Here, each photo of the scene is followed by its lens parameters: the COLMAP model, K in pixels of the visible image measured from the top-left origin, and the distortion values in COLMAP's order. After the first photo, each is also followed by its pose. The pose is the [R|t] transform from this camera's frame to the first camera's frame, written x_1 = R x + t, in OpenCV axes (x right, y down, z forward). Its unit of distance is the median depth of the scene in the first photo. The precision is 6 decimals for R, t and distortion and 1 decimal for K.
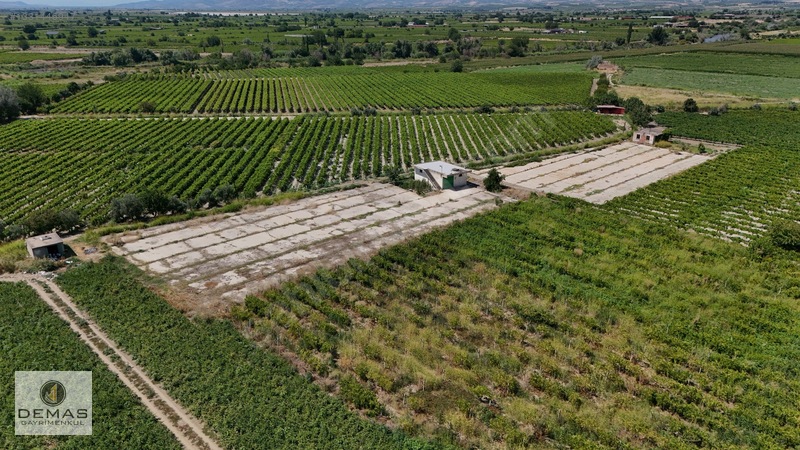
lens RADIAL K [[590.7, 0, 399.6], [0, 590.7, 224.9], [0, 0, 1]] dist [0.068045, -0.061483]
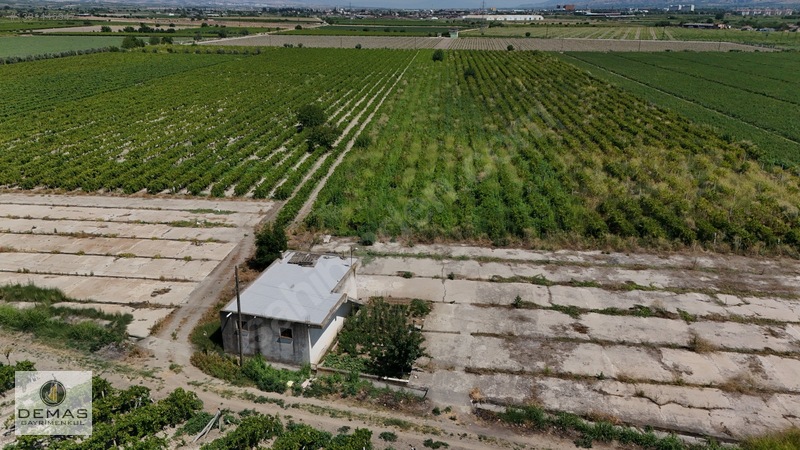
lens RADIAL K [[590.7, 0, 398.0], [0, 590.7, 225.8], [0, 0, 1]] dist [0.068045, -0.061483]
pose [[-0.654692, -0.261436, 0.709245, -0.231412], [0.258000, 0.804653, 0.534760, -0.330716], [-0.710502, 0.533089, -0.459350, 1.218489]]
